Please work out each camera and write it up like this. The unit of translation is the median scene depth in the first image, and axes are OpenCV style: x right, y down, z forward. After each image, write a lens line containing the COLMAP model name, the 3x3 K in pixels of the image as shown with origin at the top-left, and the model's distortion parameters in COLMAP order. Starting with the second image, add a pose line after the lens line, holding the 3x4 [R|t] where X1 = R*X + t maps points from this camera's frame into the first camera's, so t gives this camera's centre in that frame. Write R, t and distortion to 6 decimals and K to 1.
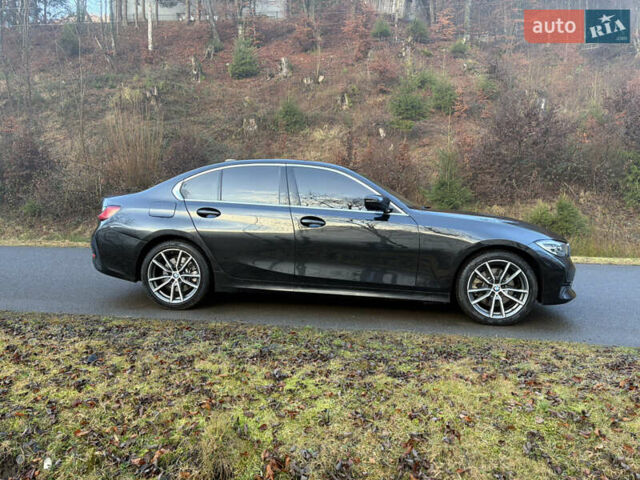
lens RADIAL K [[469.7, 0, 320.0], [0, 469.7, 240.0], [0, 0, 1]] dist [-0.004222, -0.006599]
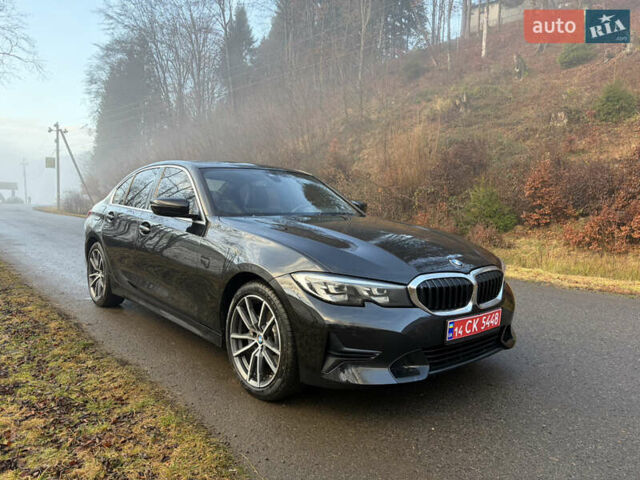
lens RADIAL K [[469.7, 0, 320.0], [0, 469.7, 240.0], [0, 0, 1]] dist [-0.004222, -0.006599]
pose [[0.719111, 0.046301, -0.693351, 0.139837], [-0.058323, 0.998279, 0.006174, -0.006871], [0.692443, 0.035998, 0.720574, 0.093097]]
